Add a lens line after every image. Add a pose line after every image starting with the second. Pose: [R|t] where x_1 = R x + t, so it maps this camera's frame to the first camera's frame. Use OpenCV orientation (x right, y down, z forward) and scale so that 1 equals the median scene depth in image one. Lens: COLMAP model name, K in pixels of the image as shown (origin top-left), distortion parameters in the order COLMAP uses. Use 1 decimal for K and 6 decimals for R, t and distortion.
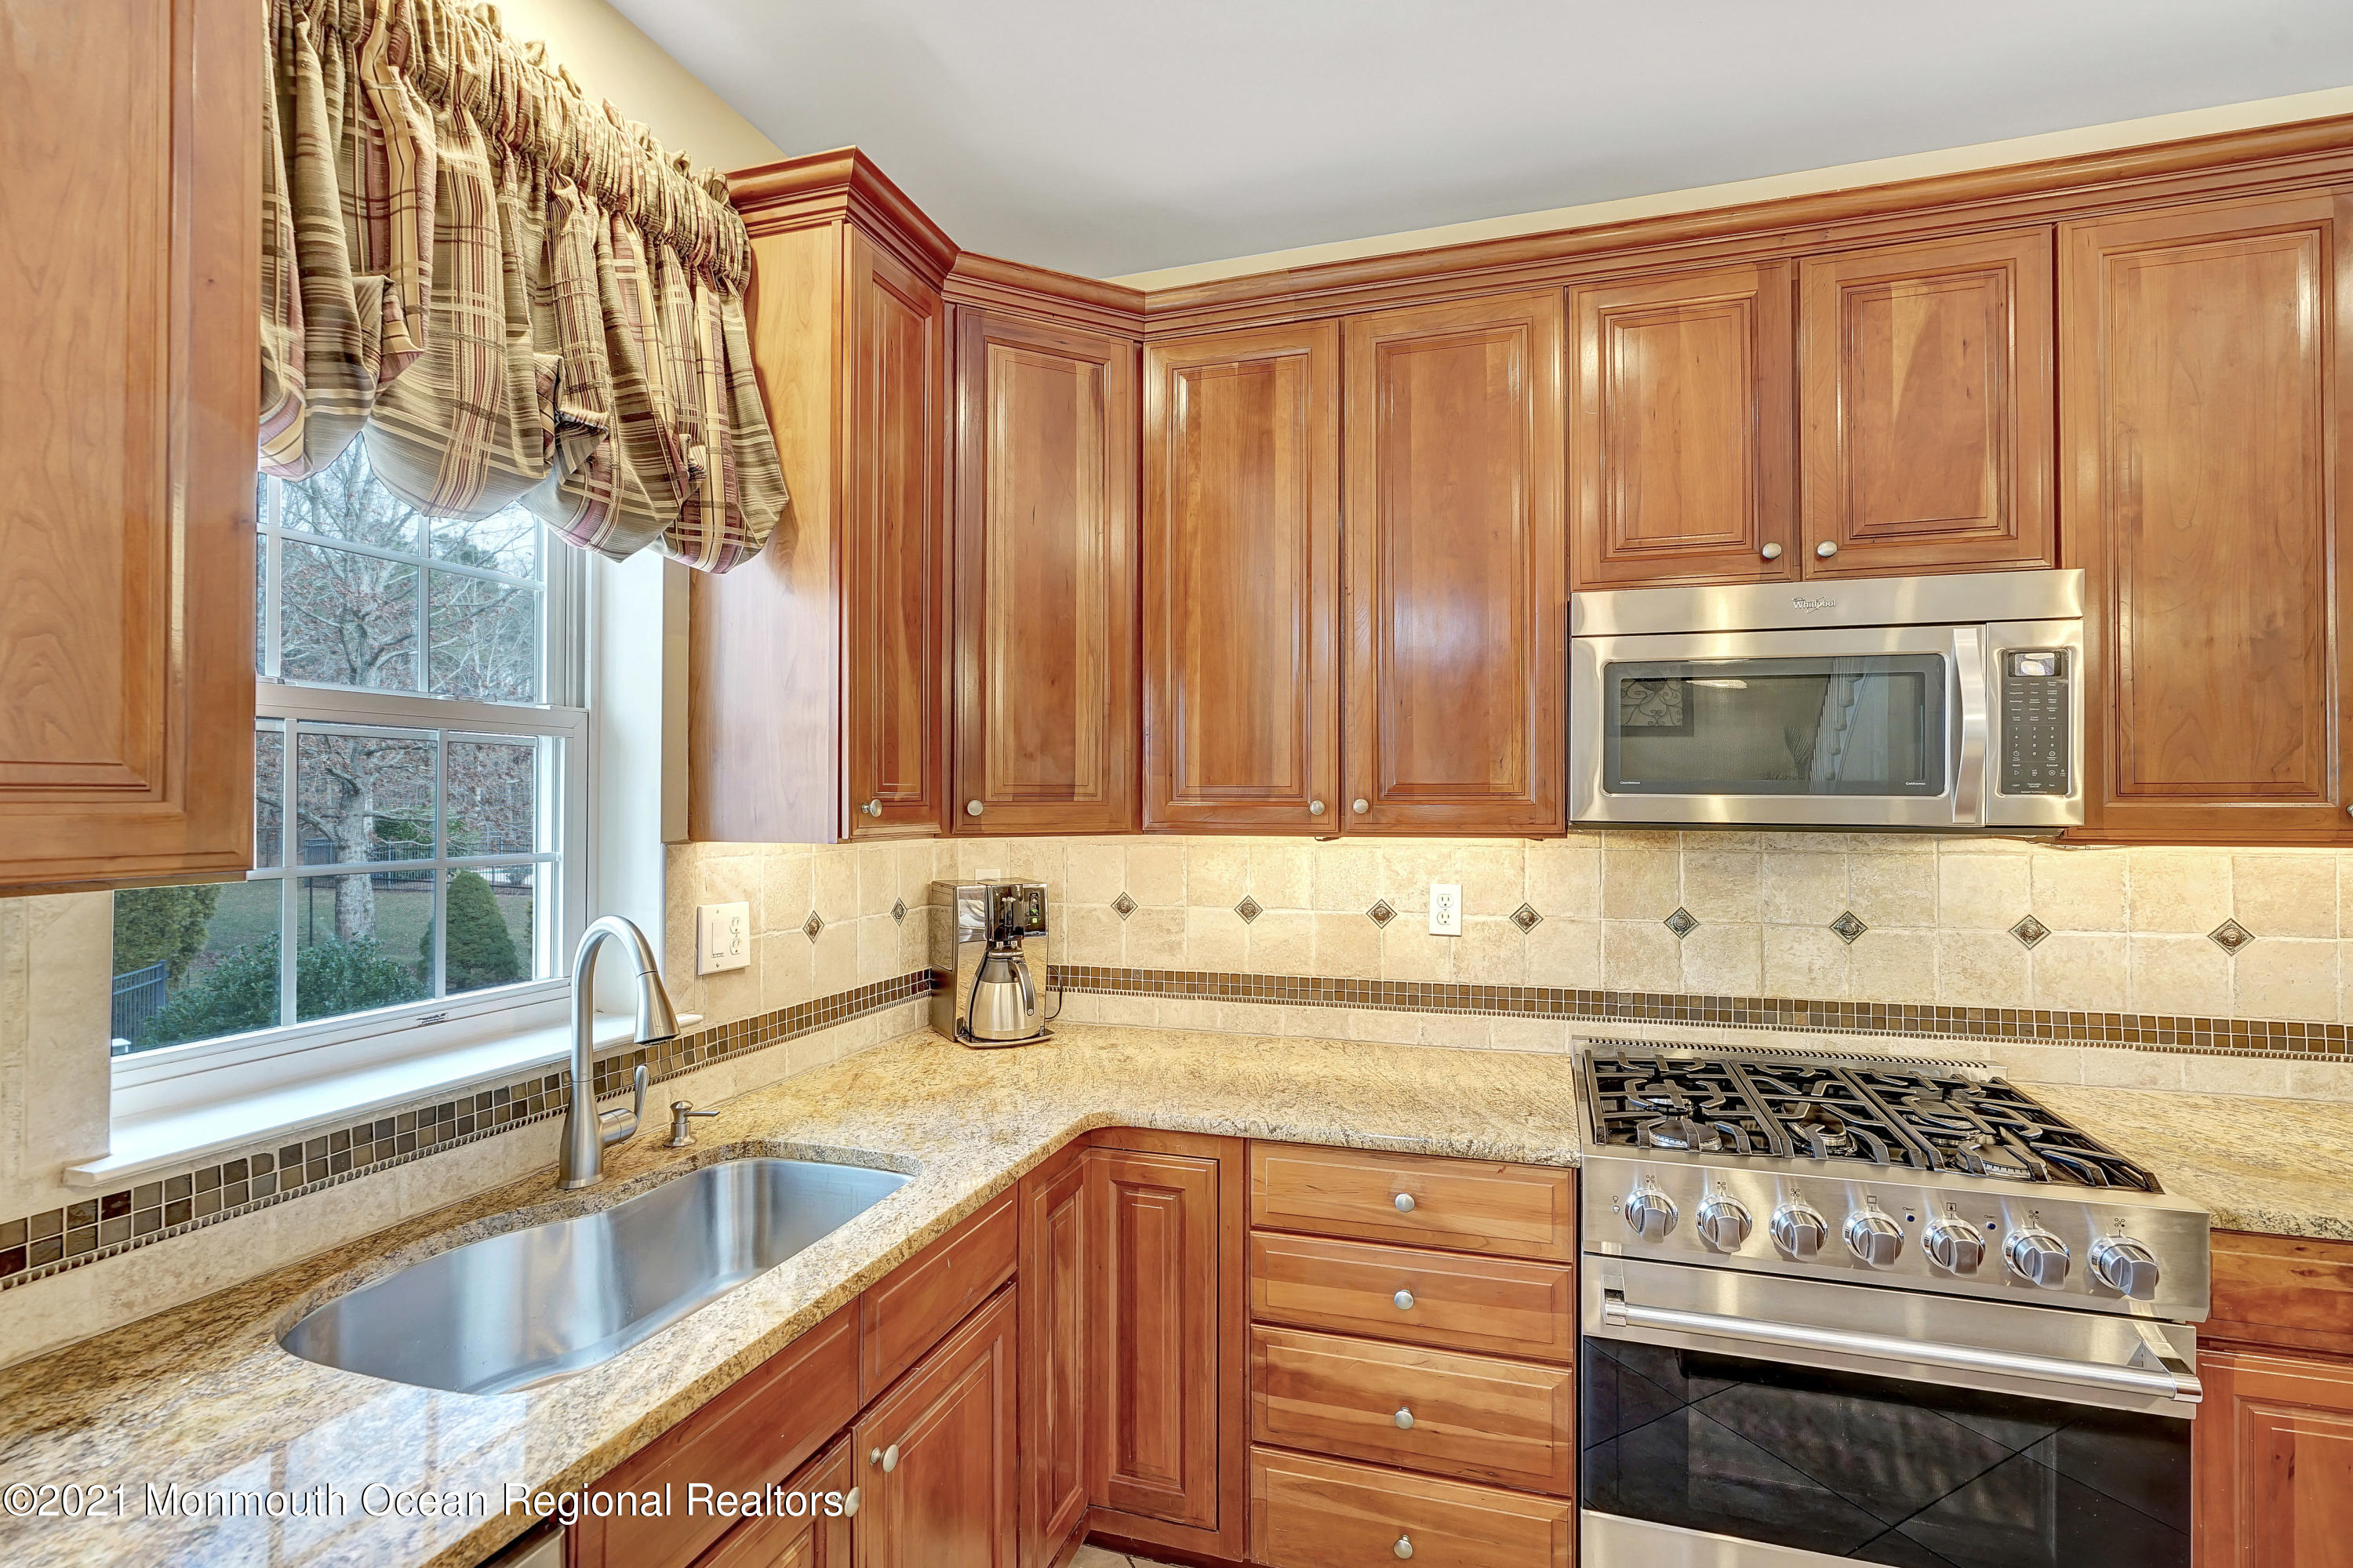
lens RADIAL K [[1060.3, 0, 1207.4], [0, 1060.3, 785.8], [0, 0, 1]] dist [-0.008143, 0.004136]
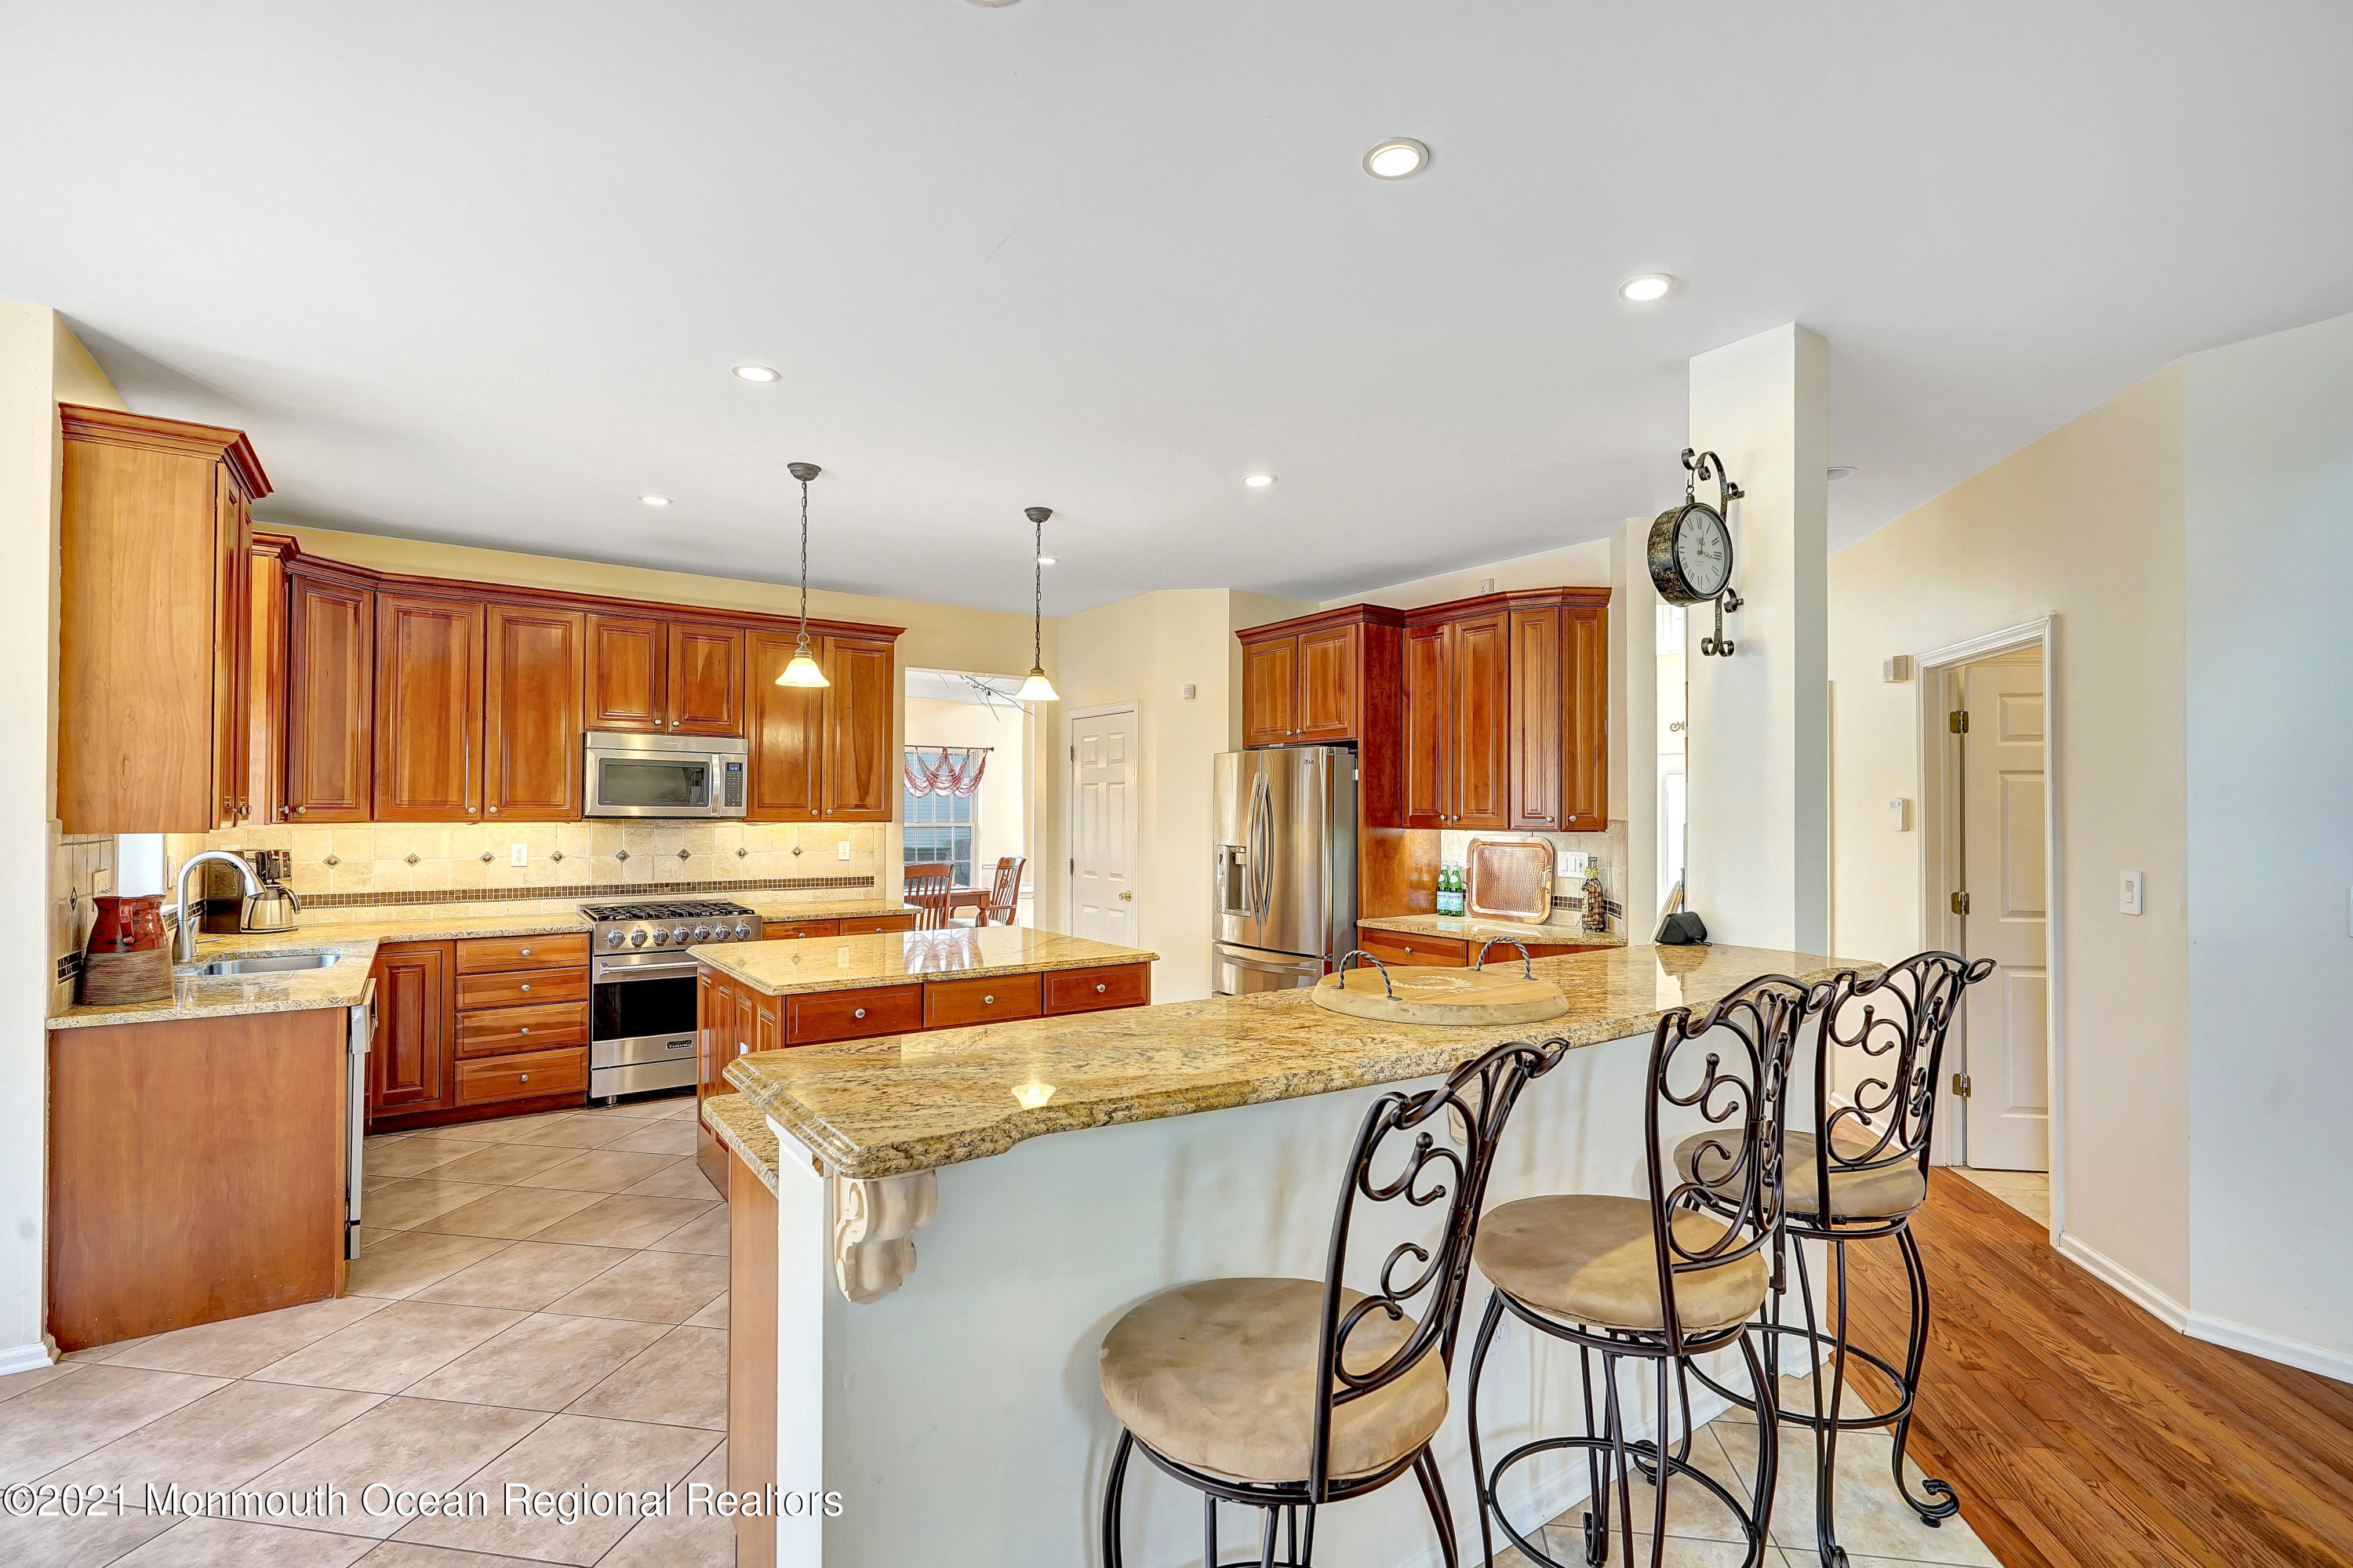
lens RADIAL K [[1060.3, 0, 1132.5], [0, 1060.3, 803.1], [0, 0, 1]] dist [-0.008143, 0.004136]
pose [[0.624769, 0.010763, 0.780735, -0.870198], [-0.015328, 0.999881, -0.001518, -0.015427], [-0.780659, -0.011019, 0.624860, -1.734663]]
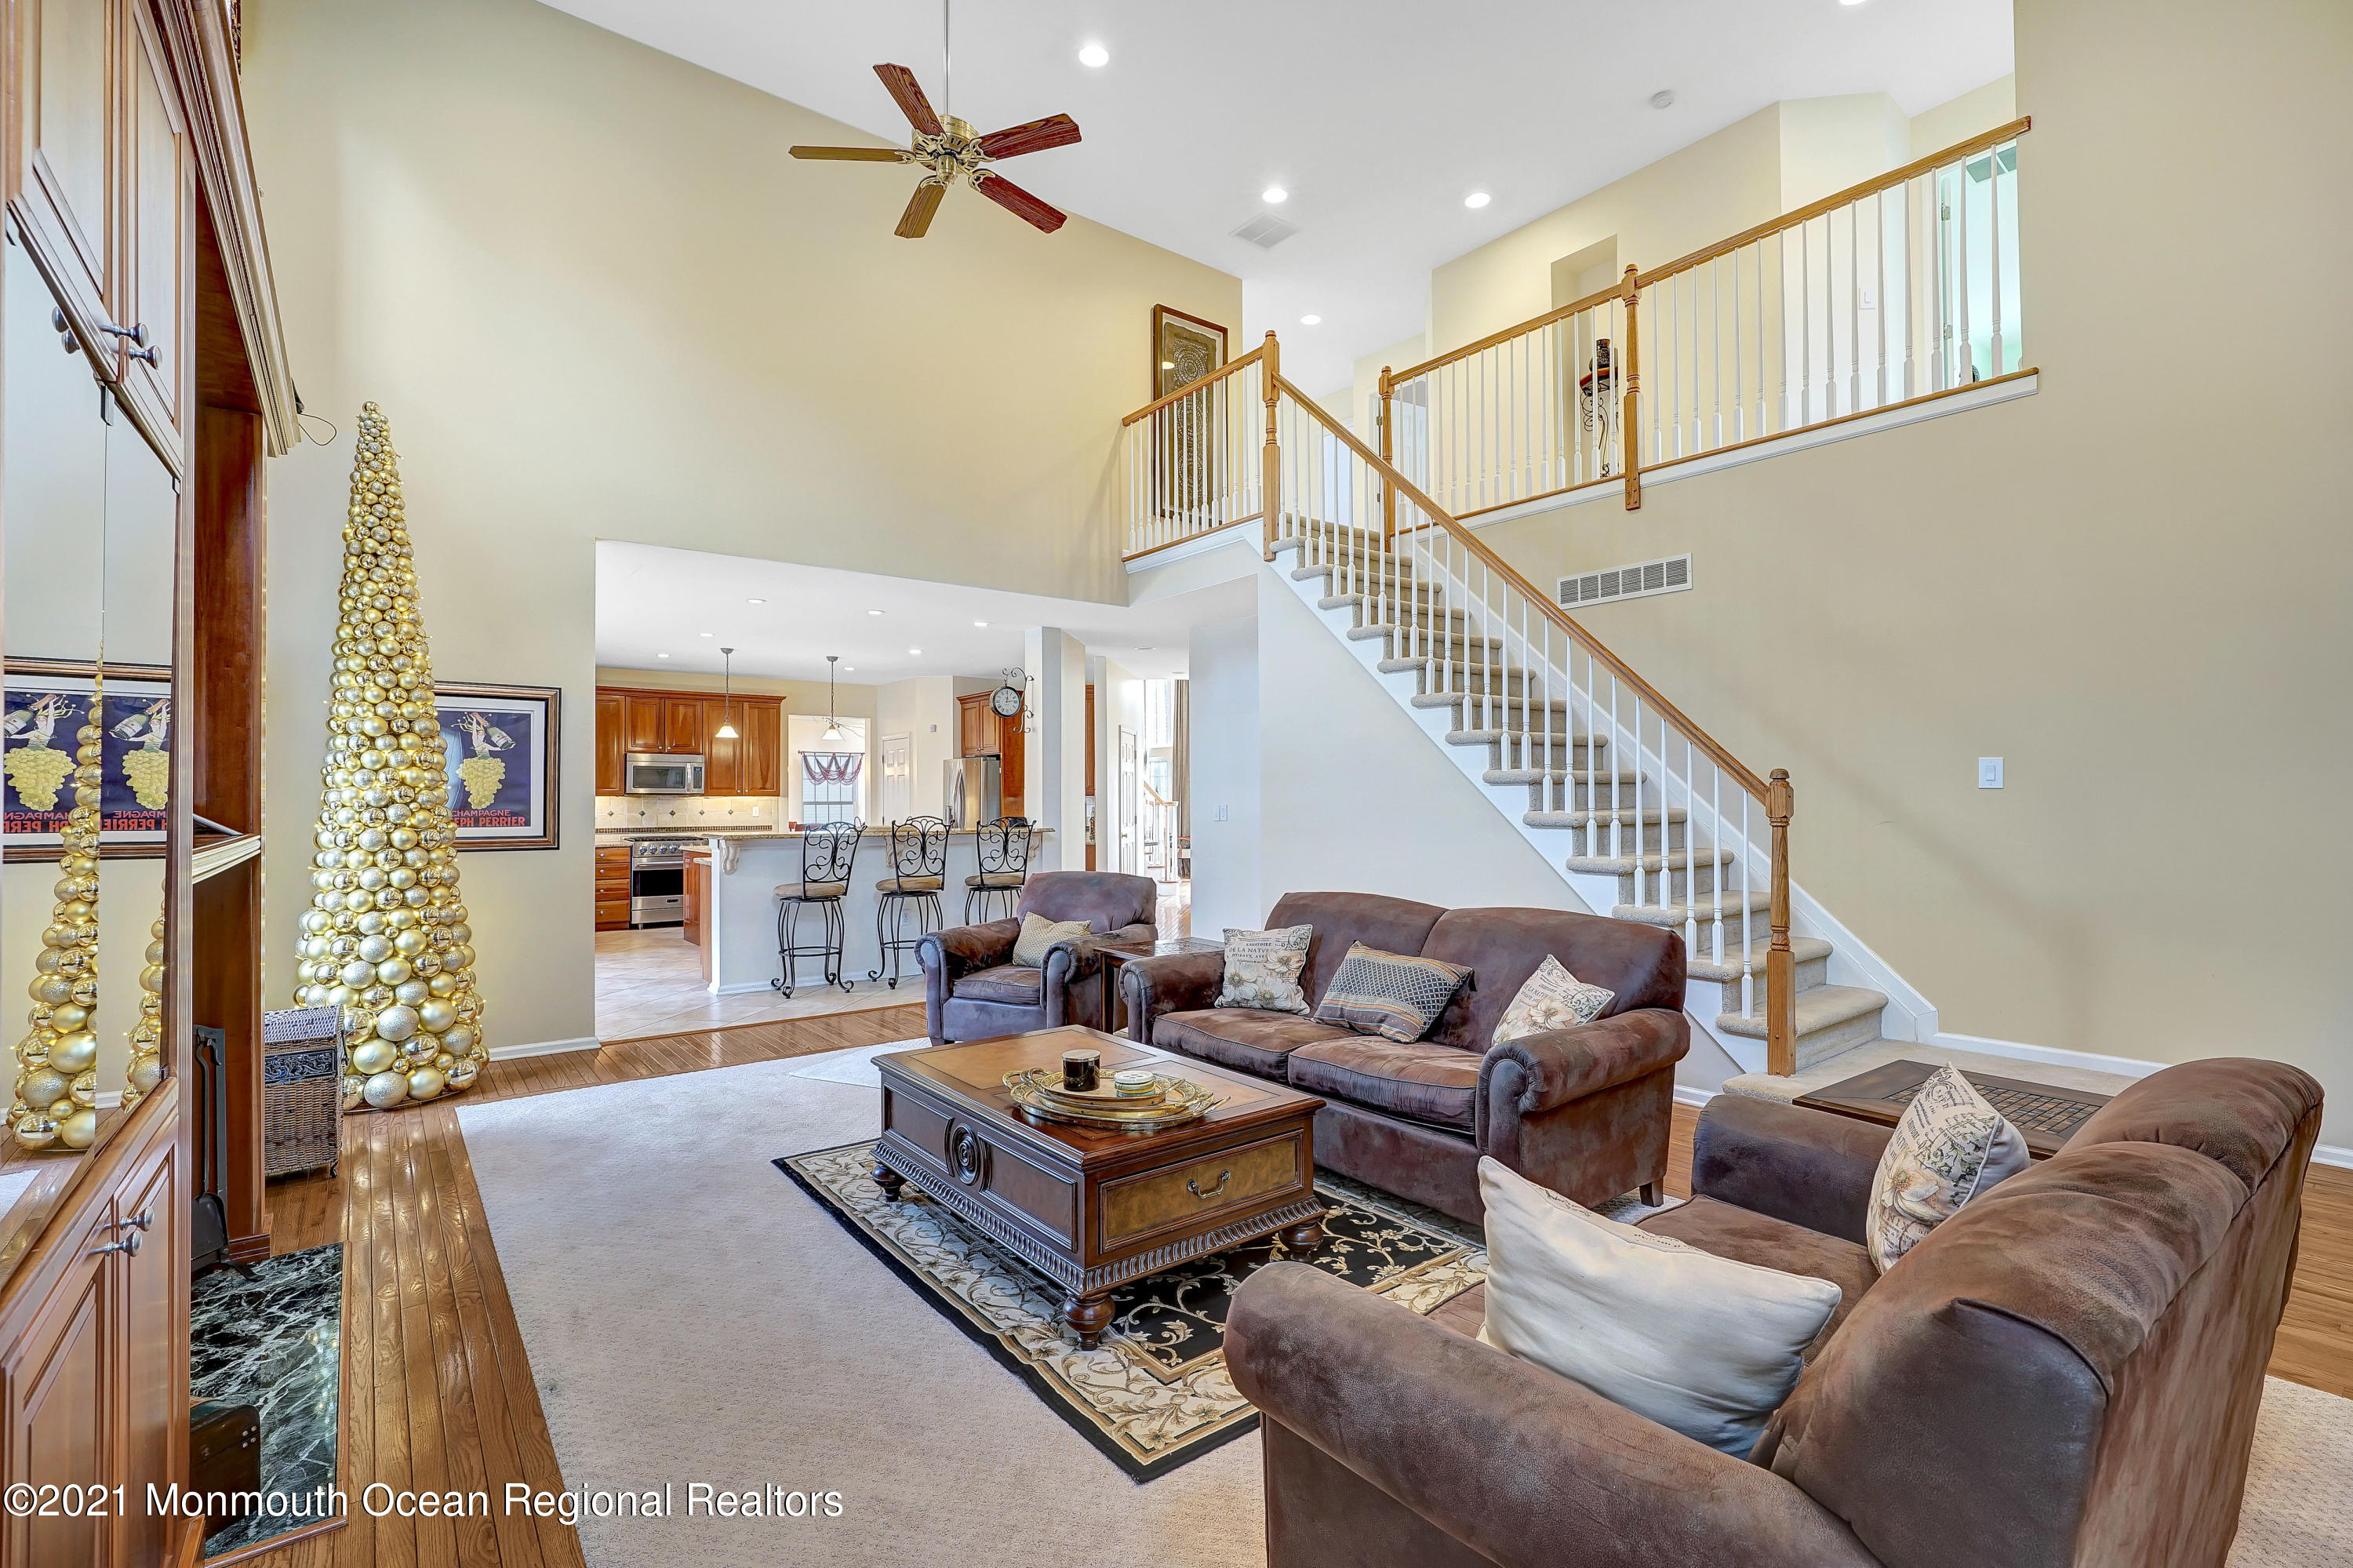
lens RADIAL K [[1060.3, 0, 1153.5], [0, 1060.3, 790.8], [0, 0, 1]] dist [-0.008143, 0.004136]
pose [[0.582802, 0.004788, 0.812600, -2.553002], [-0.004281, 0.999987, -0.002822, 0.025057], [-0.812603, -0.001834, 0.582815, -4.491343]]
